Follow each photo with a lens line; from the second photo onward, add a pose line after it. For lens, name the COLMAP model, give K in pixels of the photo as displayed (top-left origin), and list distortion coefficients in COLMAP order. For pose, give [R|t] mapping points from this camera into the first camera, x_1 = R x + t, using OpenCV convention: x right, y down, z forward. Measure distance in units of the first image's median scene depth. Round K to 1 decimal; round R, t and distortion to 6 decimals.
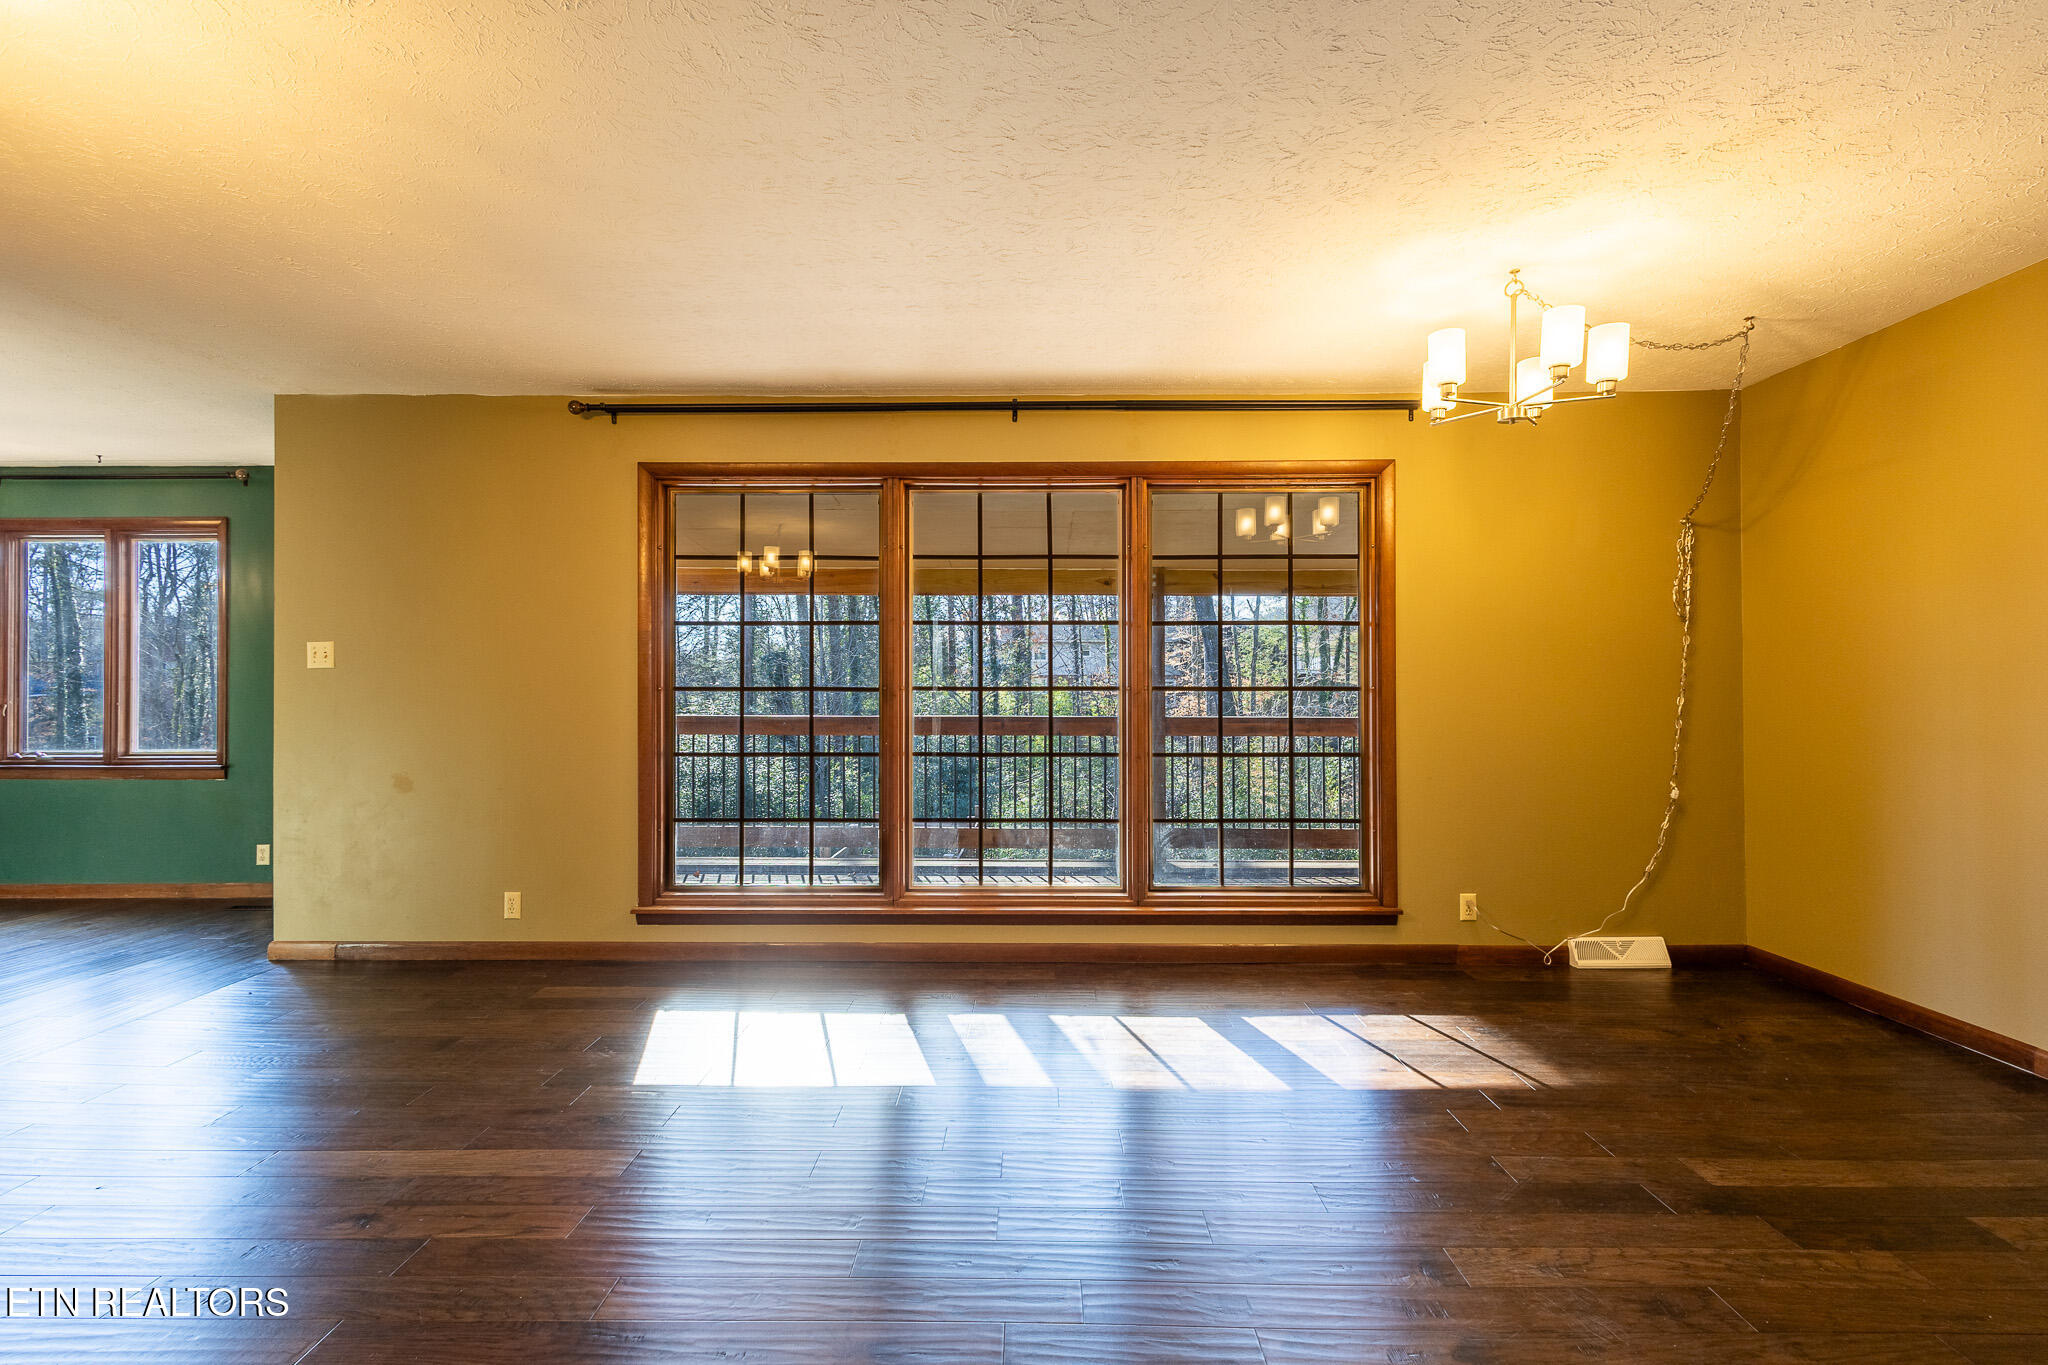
lens RADIAL K [[964.7, 0, 1024.0], [0, 964.7, 682.5], [0, 0, 1]] dist [0.008587, -0.000187]
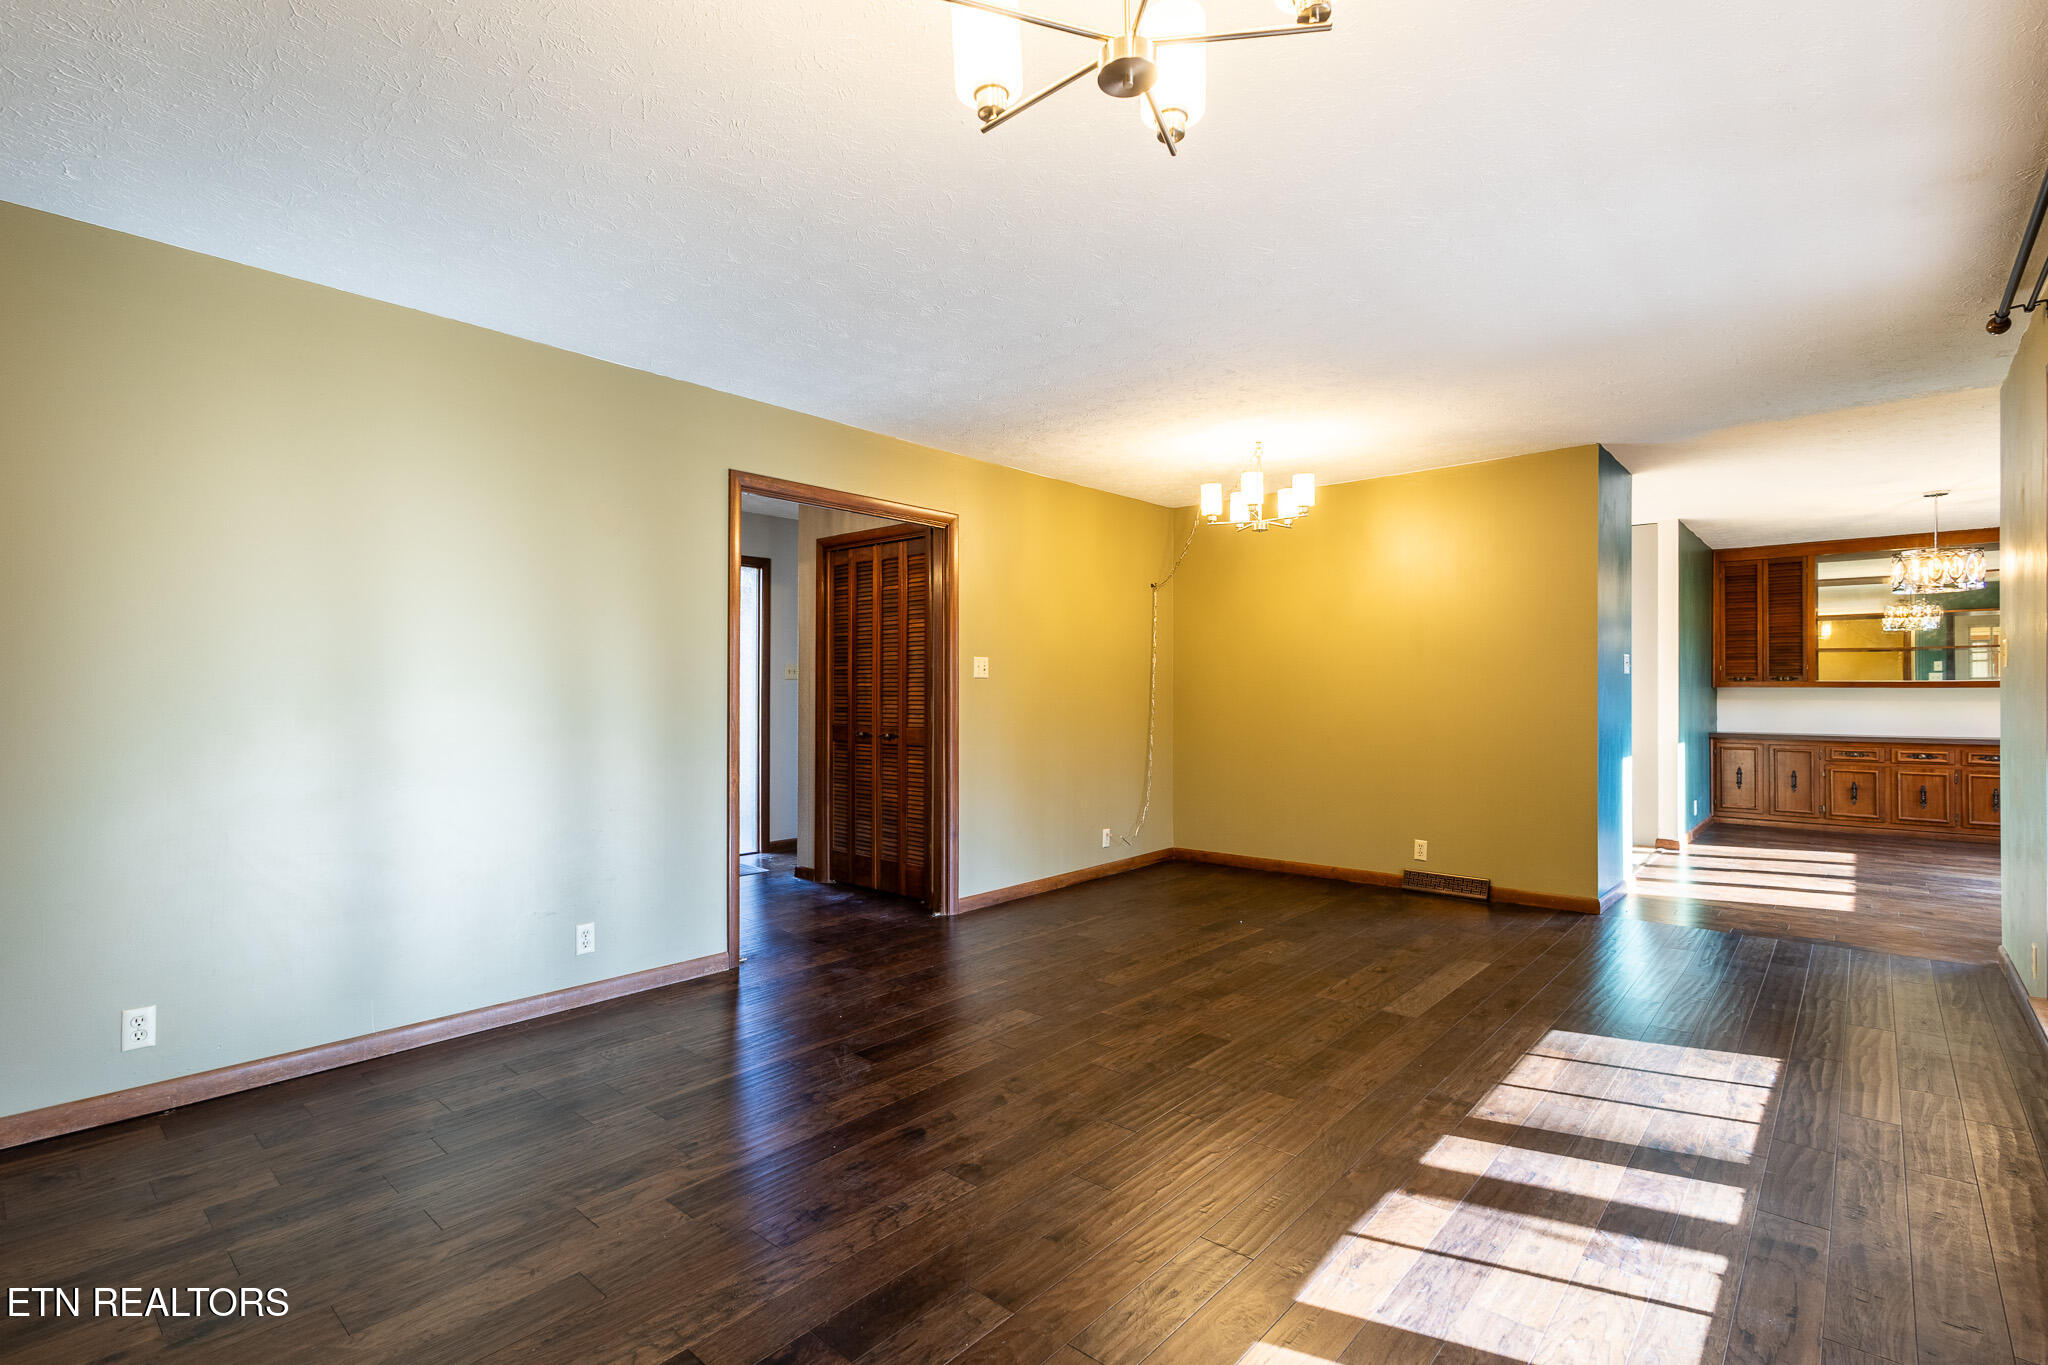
lens RADIAL K [[964.7, 0, 1024.0], [0, 964.7, 682.5], [0, 0, 1]] dist [0.008587, -0.000187]
pose [[-0.670391, -0.004962, -0.741991, 1.258424], [0.007092, 0.999889, -0.013094, 0.002205], [0.741974, -0.014041, -0.670282, 1.833224]]
